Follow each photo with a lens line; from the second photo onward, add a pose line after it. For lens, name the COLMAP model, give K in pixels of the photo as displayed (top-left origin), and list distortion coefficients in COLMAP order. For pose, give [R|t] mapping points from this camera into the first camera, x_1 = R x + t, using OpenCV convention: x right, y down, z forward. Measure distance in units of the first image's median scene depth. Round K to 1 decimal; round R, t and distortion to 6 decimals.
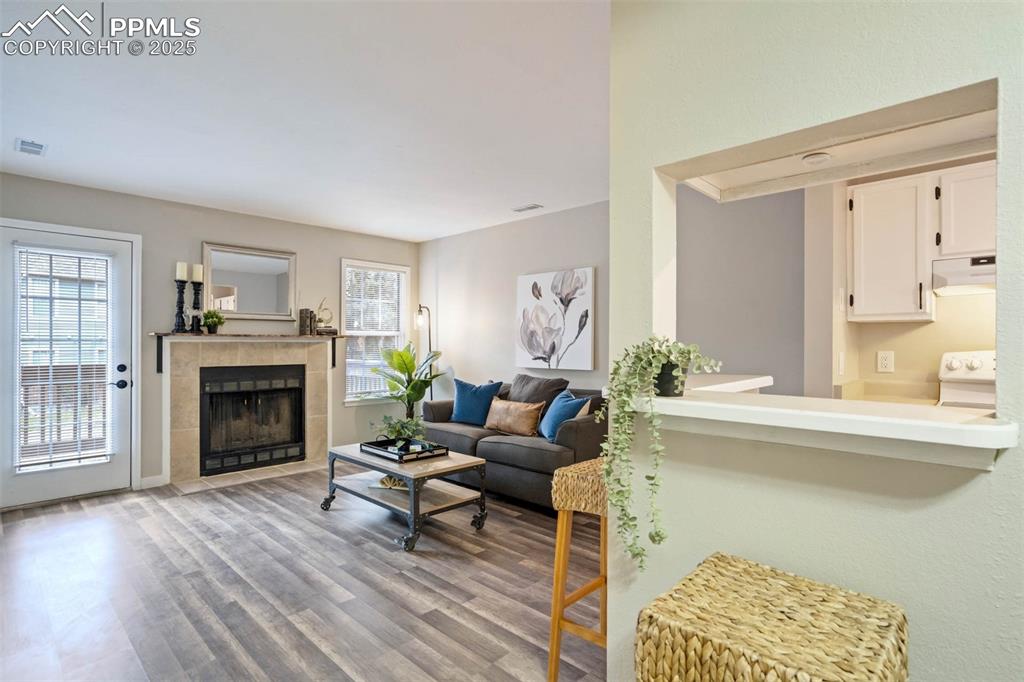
lens RADIAL K [[514.5, 0, 518.3], [0, 514.5, 347.8], [0, 0, 1]] dist [-0.013039, 0.006107]
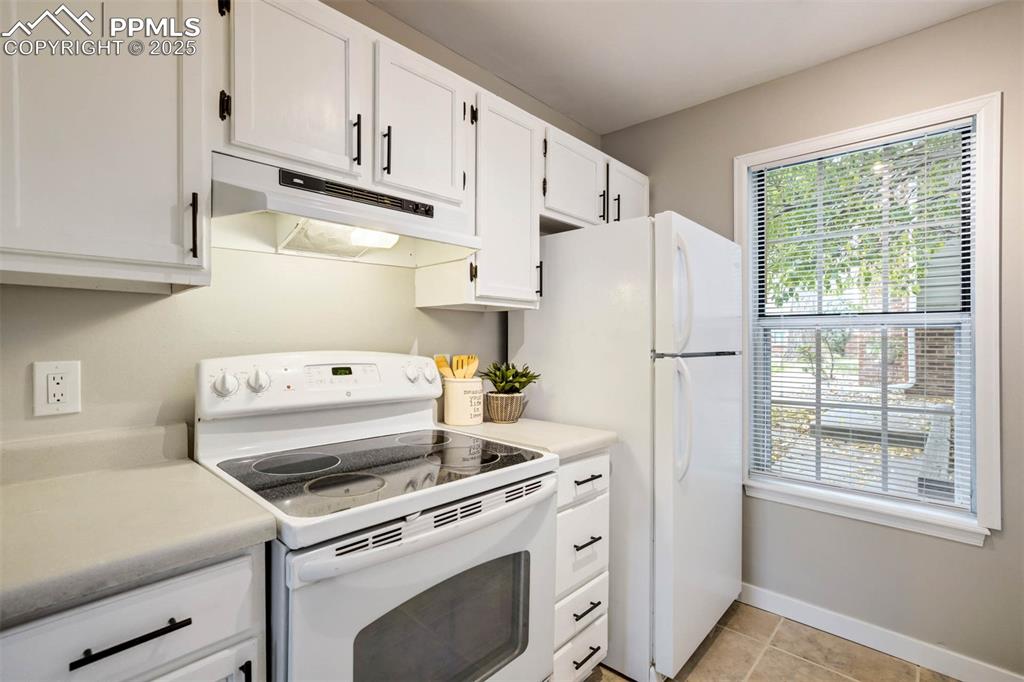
lens RADIAL K [[481.6, 0, 518.5], [0, 481.6, 338.1], [0, 0, 1]] dist [-0.020826, 0.007312]
pose [[-0.026360, -0.001004, 0.999652, 0.229216], [0.006378, 0.999979, 0.001173, -0.005368], [-0.999632, 0.006407, -0.026353, 0.432788]]
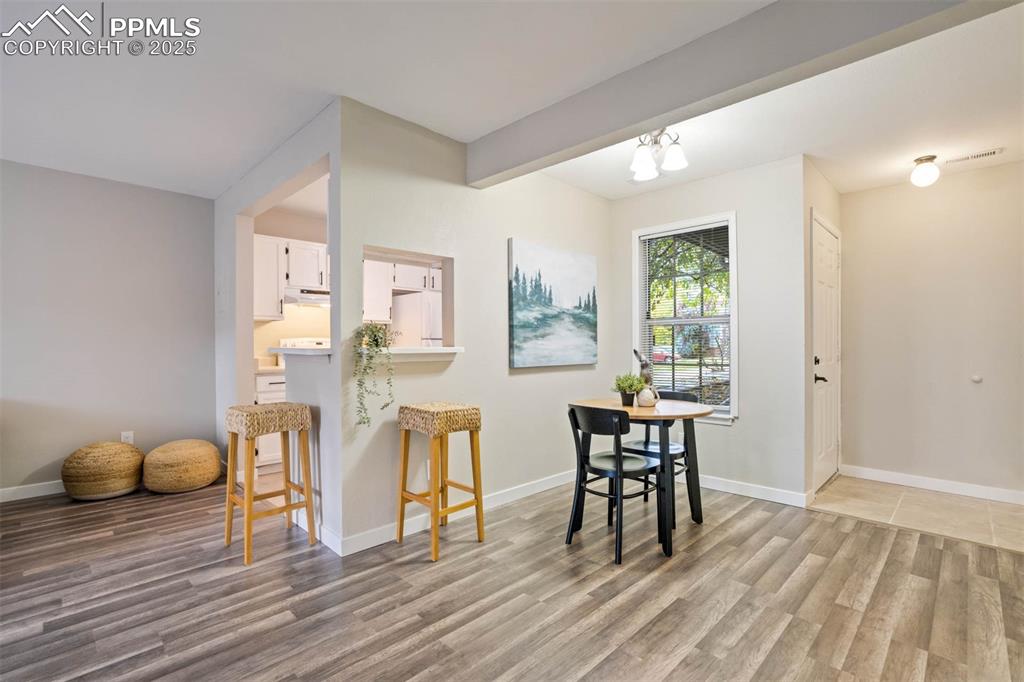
lens RADIAL K [[481.6, 0, 522.2], [0, 481.6, 333.7], [0, 0, 1]] dist [-0.020826, 0.007312]
pose [[0.001007, 0.022430, 0.999748, -0.506729], [0.012933, 0.999665, -0.022441, 0.023915], [-0.999916, 0.012953, 0.000717, 0.092761]]
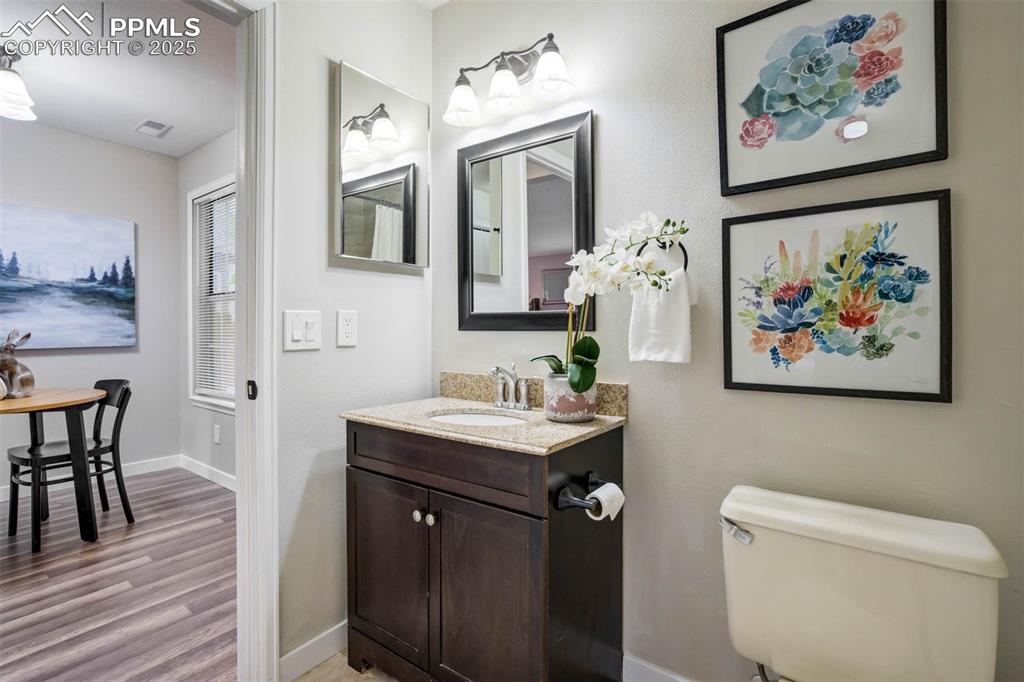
lens RADIAL K [[481.6, 0, 515.8], [0, 481.6, 326.6], [0, 0, 1]] dist [-0.020826, 0.007312]
pose [[-0.129981, -0.008214, 0.991482, -0.443256], [0.010167, 0.999902, 0.009617, 0.029242], [-0.991464, 0.011330, -0.129885, -0.568806]]
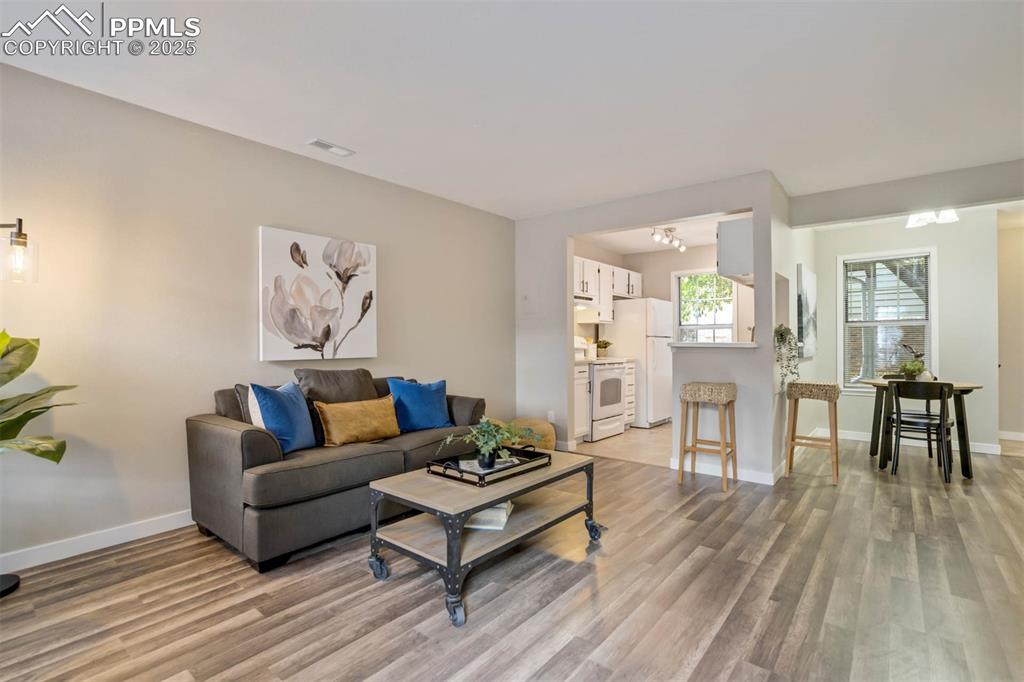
lens RADIAL K [[481.6, 0, 511.1], [0, 481.6, 349.7], [0, 0, 1]] dist [-0.020826, 0.007312]
pose [[-0.079803, -0.018648, 0.996636, -0.717762], [0.011509, 0.999741, 0.019628, 0.015165], [-0.996744, 0.013037, -0.079568, 0.806475]]
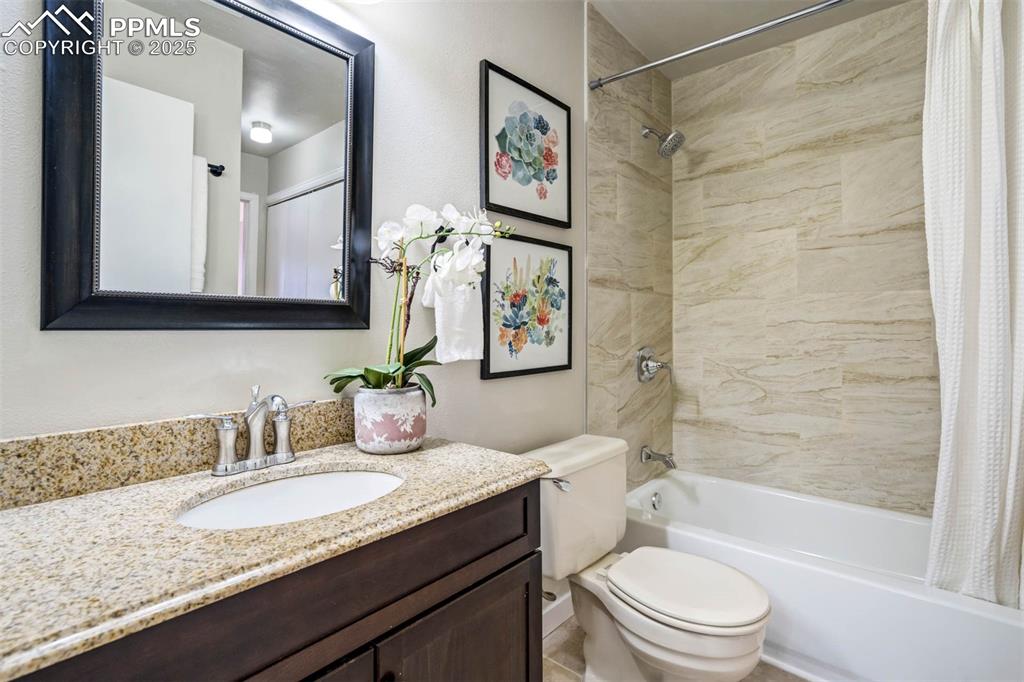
lens RADIAL K [[481.6, 0, 503.1], [0, 481.6, 314.6], [0, 0, 1]] dist [-0.020826, 0.007312]
pose [[-0.999326, -0.014612, -0.033686, -0.171105], [-0.014146, 0.999801, -0.014045, 0.031137], [0.033884, -0.013559, -0.999334, -0.402191]]
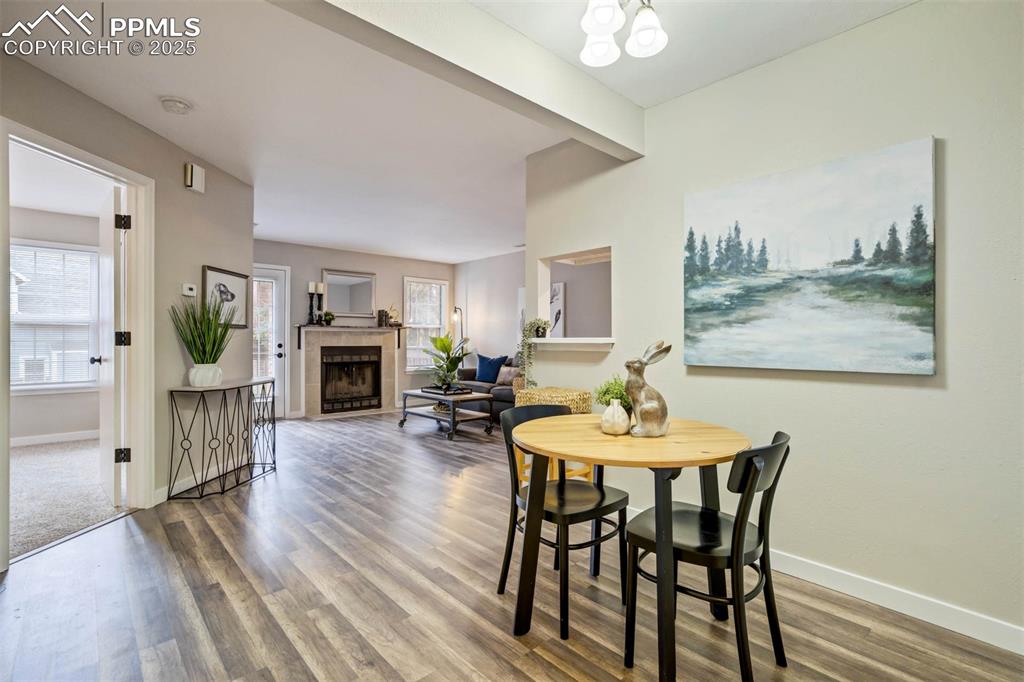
lens RADIAL K [[481.6, 0, 512.3], [0, 481.6, 335.3], [0, 0, 1]] dist [-0.020826, 0.007312]
pose [[0.997715, -0.003245, -0.067486, 0.085343], [0.001871, 0.999790, -0.020411, 0.035322], [0.067539, 0.020238, 0.997511, -0.476635]]
